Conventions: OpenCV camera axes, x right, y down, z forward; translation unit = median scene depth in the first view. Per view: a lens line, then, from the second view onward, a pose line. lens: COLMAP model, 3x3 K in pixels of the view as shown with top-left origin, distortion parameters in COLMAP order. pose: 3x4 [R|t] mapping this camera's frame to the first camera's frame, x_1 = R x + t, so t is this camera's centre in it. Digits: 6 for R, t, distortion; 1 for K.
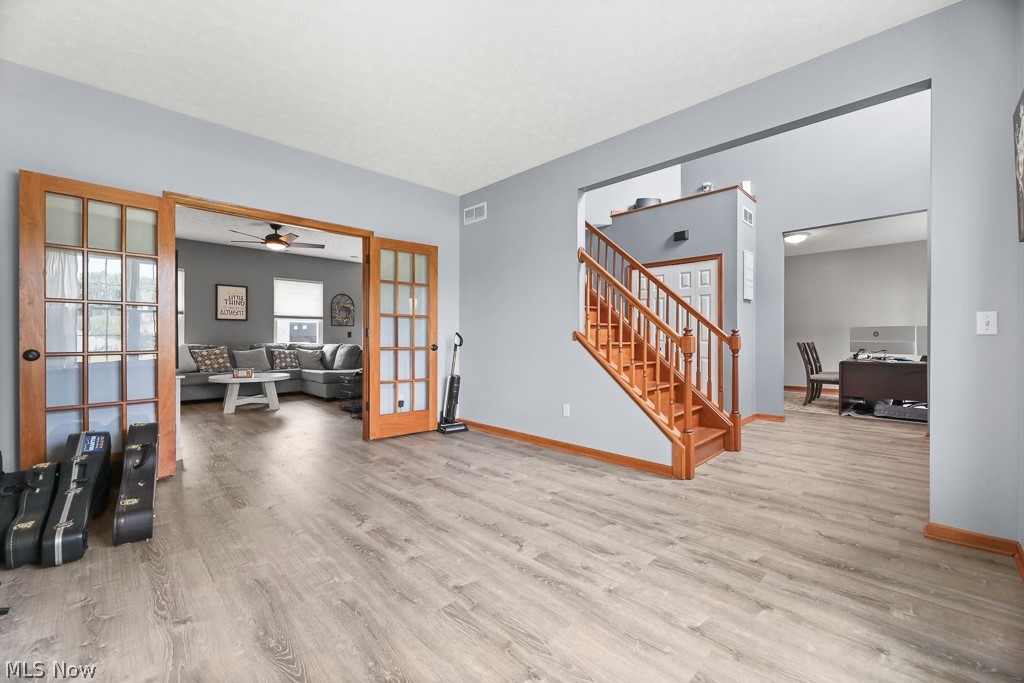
lens RADIAL K [[420.3, 0, 514.9], [0, 420.3, 341.3], [0, 0, 1]] dist [-0.004820, -0.001395]
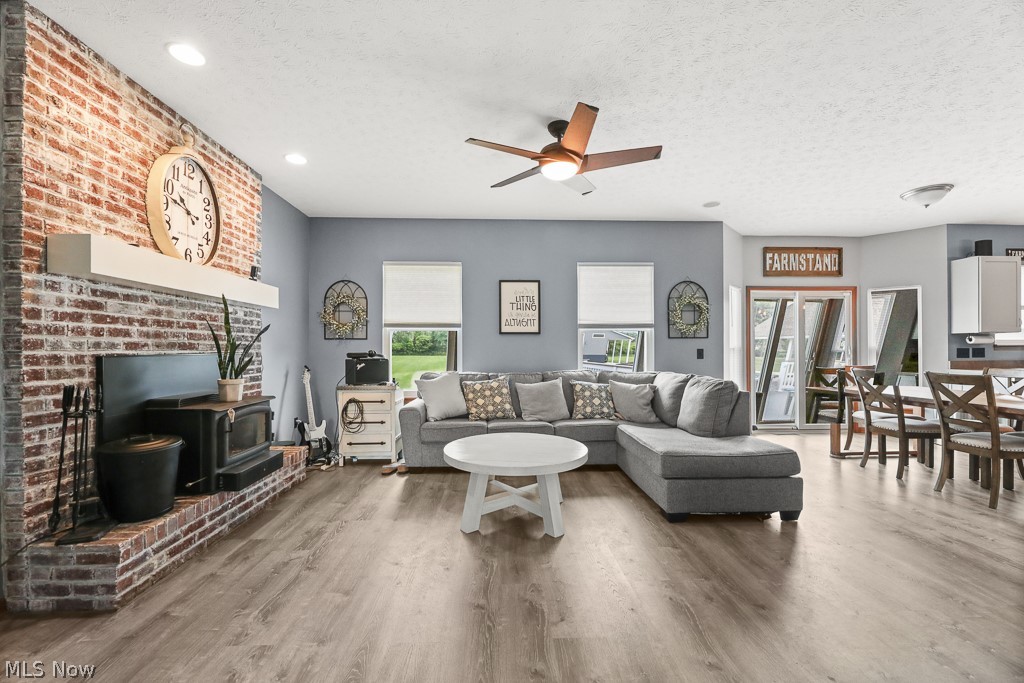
lens RADIAL K [[420.3, 0, 506.7], [0, 420.3, 347.2], [0, 0, 1]] dist [-0.004820, -0.001395]
pose [[0.729881, -0.004128, -0.683562, -0.243738], [0.000995, 0.999987, -0.004977, -0.026385], [0.683574, 0.002952, 0.729876, 0.509260]]
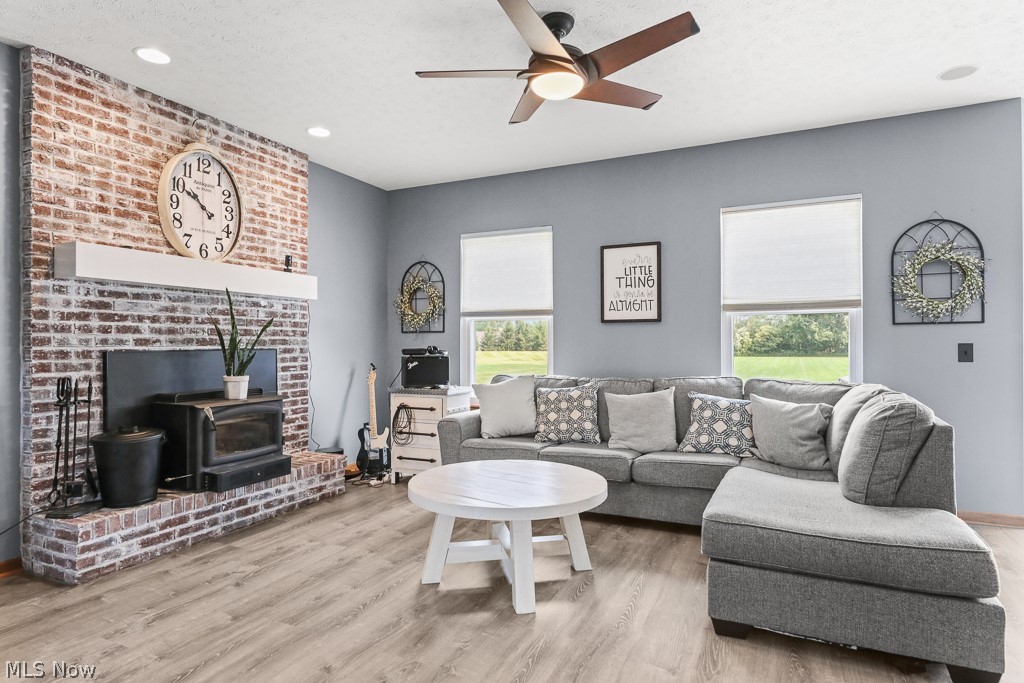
lens RADIAL K [[573.3, 0, 510.2], [0, 573.3, 338.5], [0, 0, 1]] dist [0.002781, 0.001664]
pose [[0.323771, -0.010403, -0.946078, -0.137324], [0.002315, 0.999945, -0.010203, -0.026651], [0.946133, 0.001113, 0.323778, 0.679429]]
